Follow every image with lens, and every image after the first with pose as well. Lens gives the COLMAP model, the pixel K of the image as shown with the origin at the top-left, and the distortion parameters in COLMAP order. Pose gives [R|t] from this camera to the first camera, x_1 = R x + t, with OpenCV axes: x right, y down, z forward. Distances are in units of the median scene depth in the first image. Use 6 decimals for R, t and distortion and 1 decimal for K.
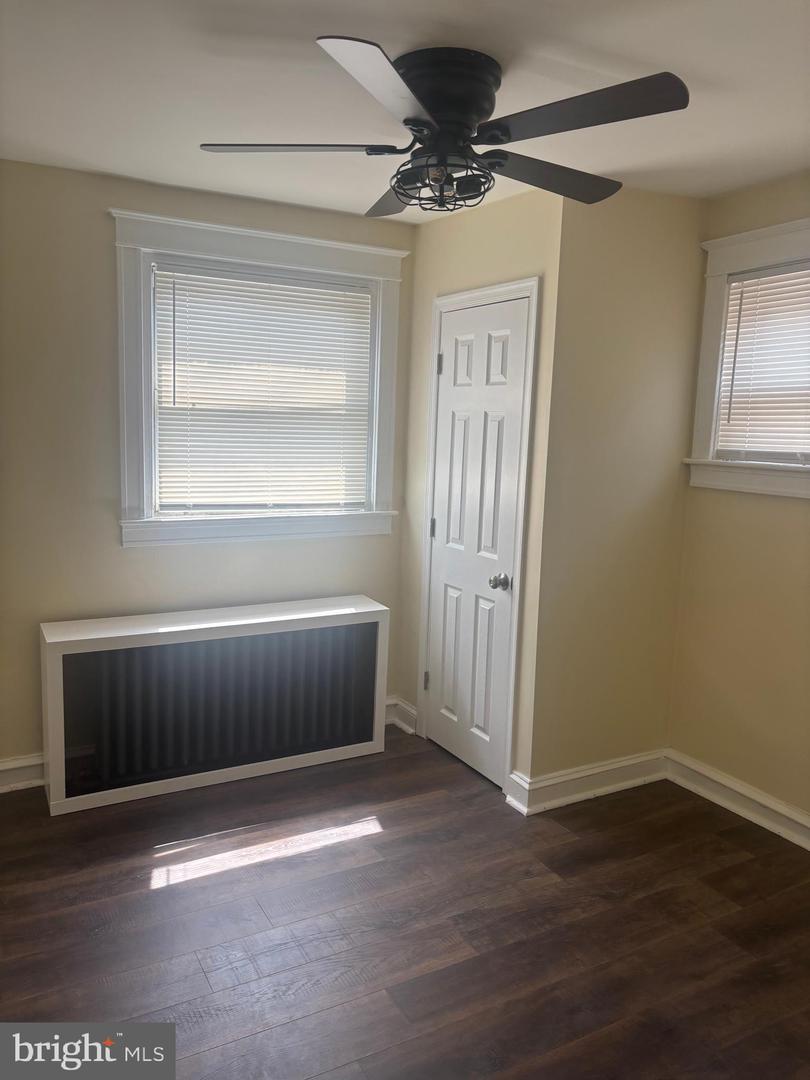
lens RADIAL K [[816.5, 0, 403.8], [0, 816.5, 537.0], [0, 0, 1]] dist [0.034012, -0.020725]
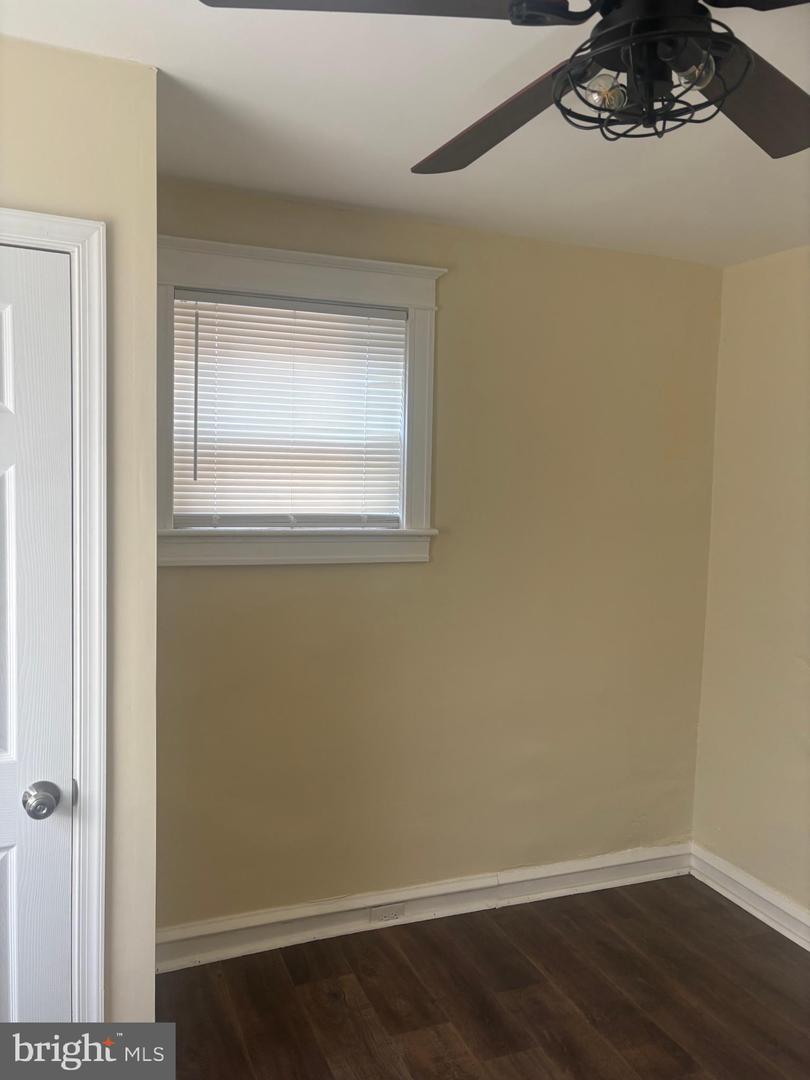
lens RADIAL K [[816.5, 0, 404.1], [0, 816.5, 546.7], [0, 0, 1]] dist [0.034012, -0.020725]
pose [[0.134614, -0.107324, 0.985069, -0.376023], [0.120560, 0.988506, 0.091224, -0.133924], [-0.983537, 0.106480, 0.146006, 0.755039]]
